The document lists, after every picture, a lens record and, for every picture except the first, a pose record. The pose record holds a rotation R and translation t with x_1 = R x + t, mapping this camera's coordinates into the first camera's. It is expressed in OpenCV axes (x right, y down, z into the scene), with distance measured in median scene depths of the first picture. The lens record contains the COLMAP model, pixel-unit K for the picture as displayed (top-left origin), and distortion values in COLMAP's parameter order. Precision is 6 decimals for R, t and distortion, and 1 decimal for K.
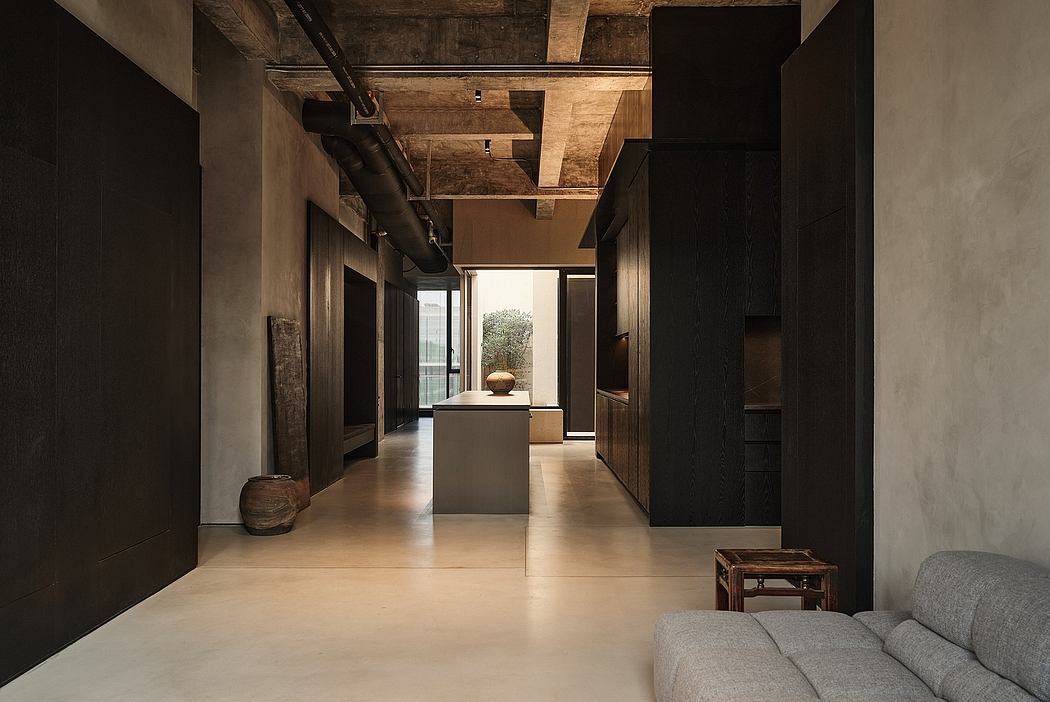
lens RADIAL K [[811.8, 0, 525.0], [0, 811.8, 351.0], [0, 0, 1]] dist [-0.000703, 0.000067]
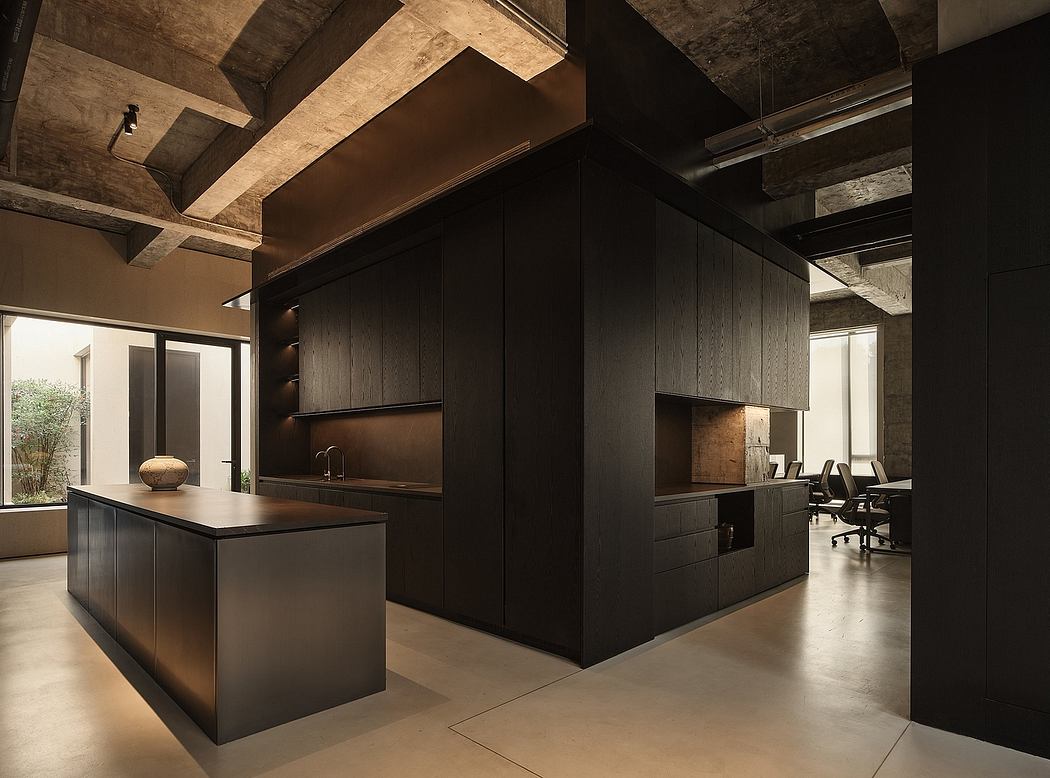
lens RADIAL K [[586.1, 0, 525.1], [0, 586.1, 444.0], [0, 0, 1]] dist [-0.001822, 0.000307]
pose [[0.700634, 0.007765, 0.713478, -0.147191], [-0.015408, 0.999872, 0.004249, 0.006088], [-0.713354, -0.013970, 0.700665, 0.384348]]
